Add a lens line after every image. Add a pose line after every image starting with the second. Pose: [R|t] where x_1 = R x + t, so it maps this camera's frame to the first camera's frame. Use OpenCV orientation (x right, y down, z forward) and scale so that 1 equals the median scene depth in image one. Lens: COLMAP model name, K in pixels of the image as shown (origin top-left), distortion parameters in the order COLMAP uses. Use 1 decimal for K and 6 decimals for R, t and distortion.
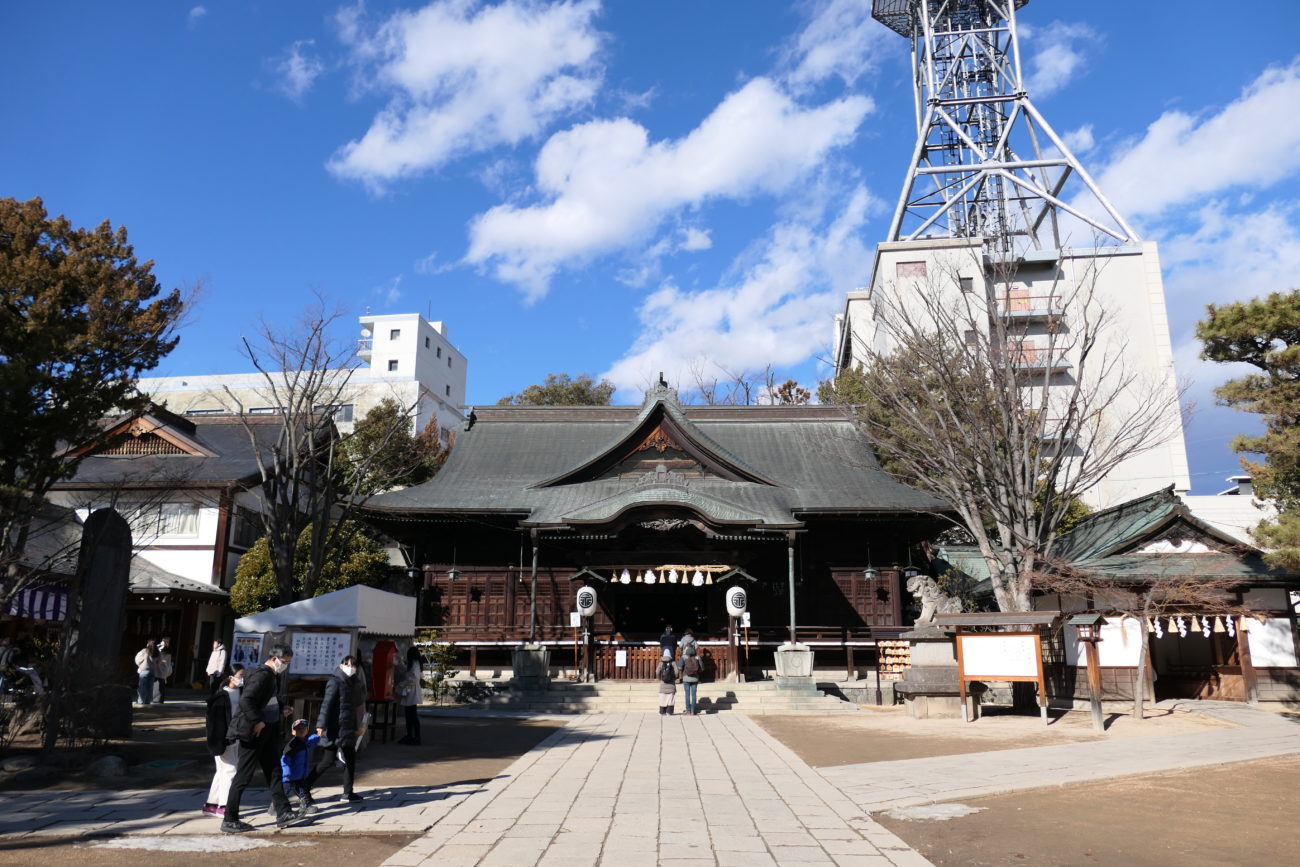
lens RADIAL K [[928.0, 0, 644.9], [0, 928.0, 431.7], [0, 0, 1]] dist [-0.008947, -0.006583]
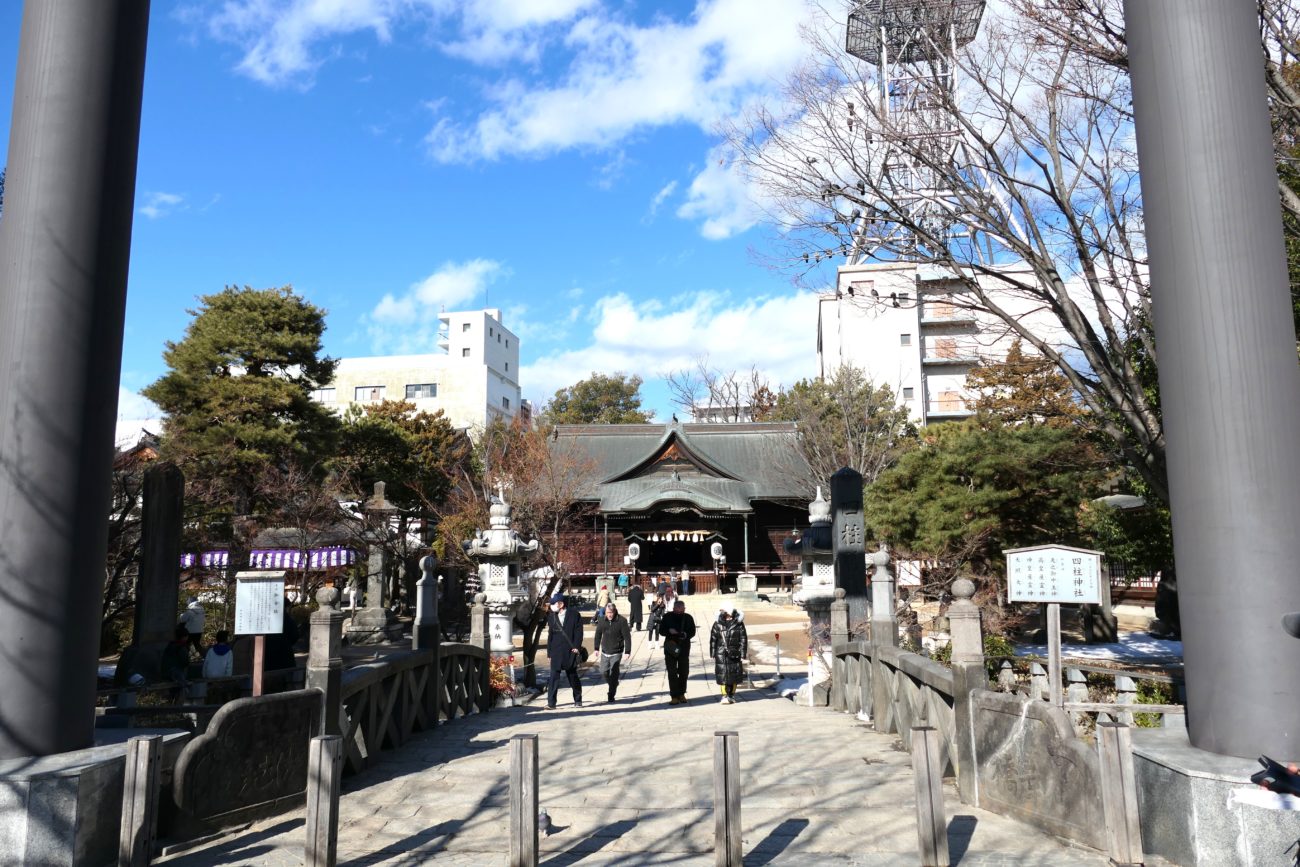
lens RADIAL K [[928.0, 0, 653.6], [0, 928.0, 426.0], [0, 0, 1]] dist [-0.008947, -0.006583]
pose [[0.999881, -0.012098, -0.009584, -0.003982], [0.012896, 0.996028, 0.088105, -0.208104], [0.008480, -0.088218, 0.996065, -0.741132]]
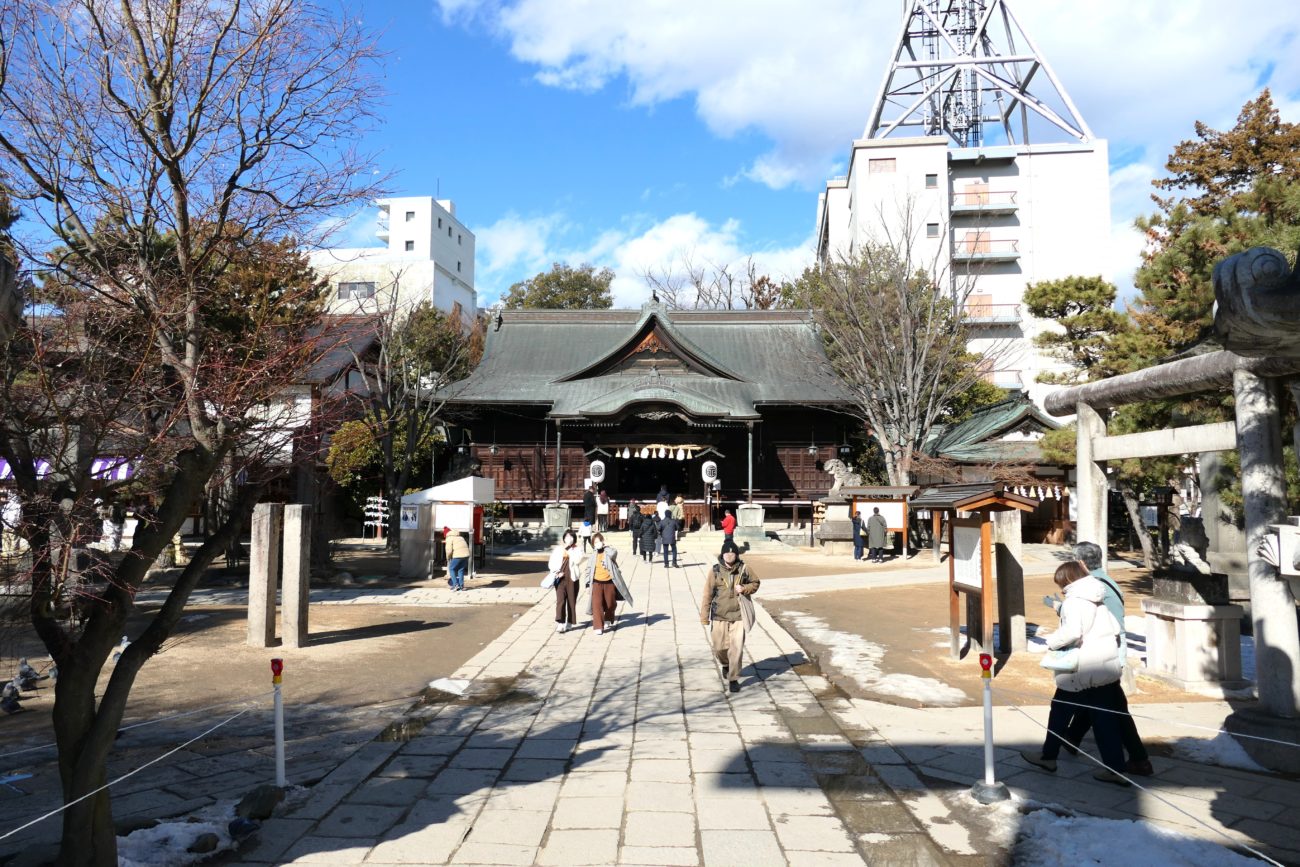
lens RADIAL K [[928.0, 0, 644.9], [0, 928.0, 431.0], [0, 0, 1]] dist [-0.008947, -0.006583]
pose [[0.999983, 0.001810, 0.005630, -0.001878], [-0.002691, 0.987020, 0.160574, -0.084368], [-0.005267, -0.160586, 0.987008, -0.291939]]
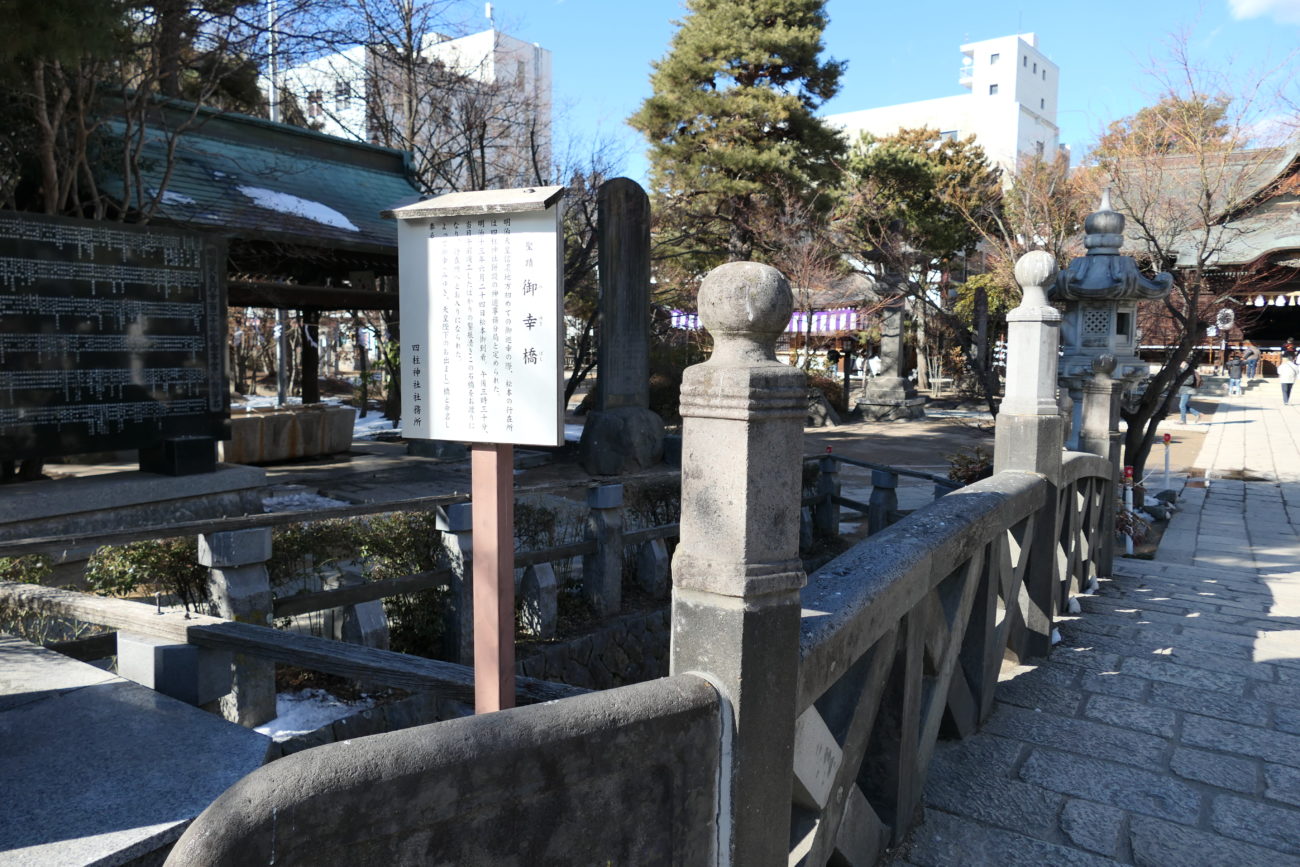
lens RADIAL K [[928.0, 0, 650.2], [0, 928.0, 429.0], [0, 0, 1]] dist [-0.008947, -0.006583]
pose [[0.853117, 0.061944, -0.518029, -0.066647], [0.110651, 0.948855, 0.295687, -0.153789], [0.509850, -0.309576, 0.802630, -0.556197]]
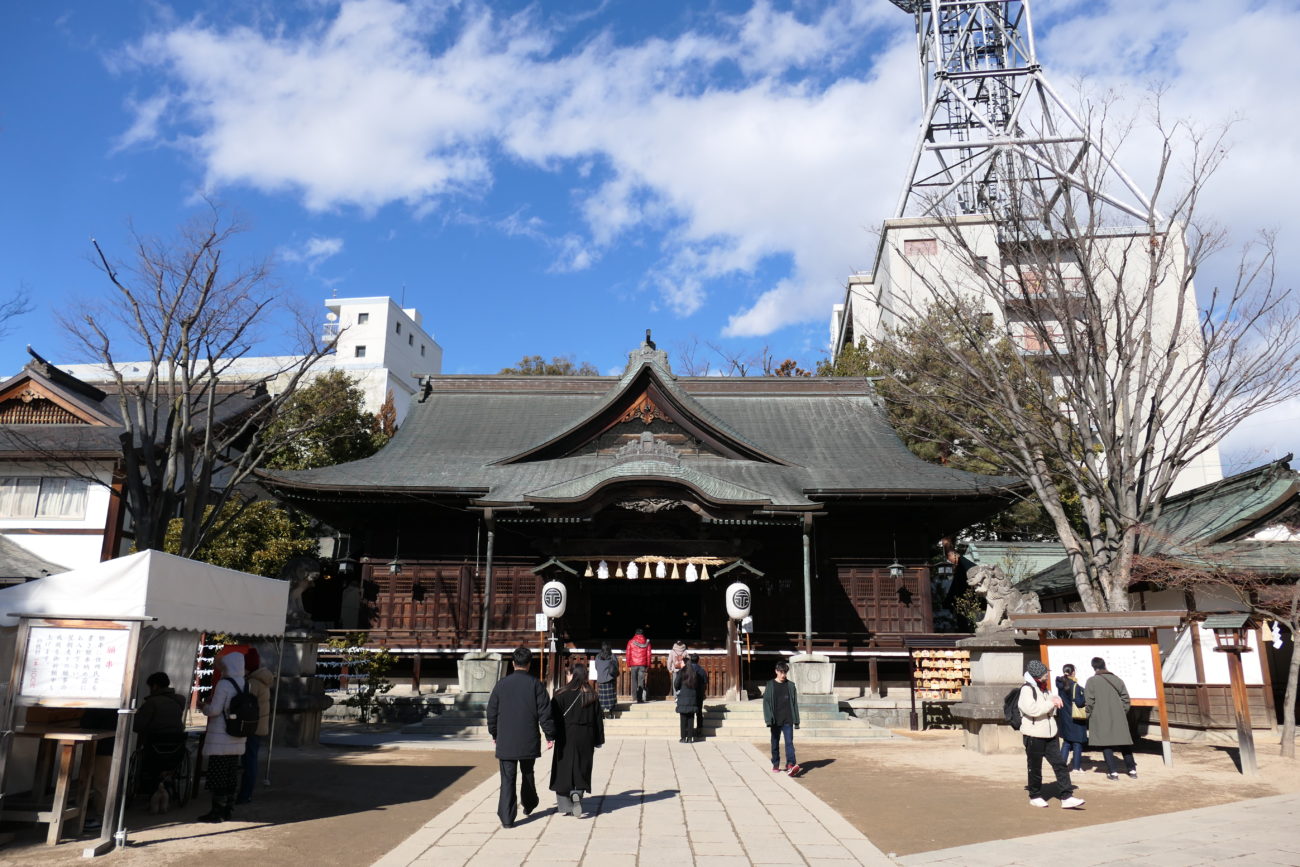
lens RADIAL K [[928.0, 0, 642.5], [0, 928.0, 432.5], [0, 0, 1]] dist [-0.008947, -0.006583]
pose [[0.999896, 0.008597, 0.011587, 0.003776], [-0.008494, 0.999924, -0.008957, 0.040521], [-0.011663, 0.008858, 0.999893, 0.173441]]
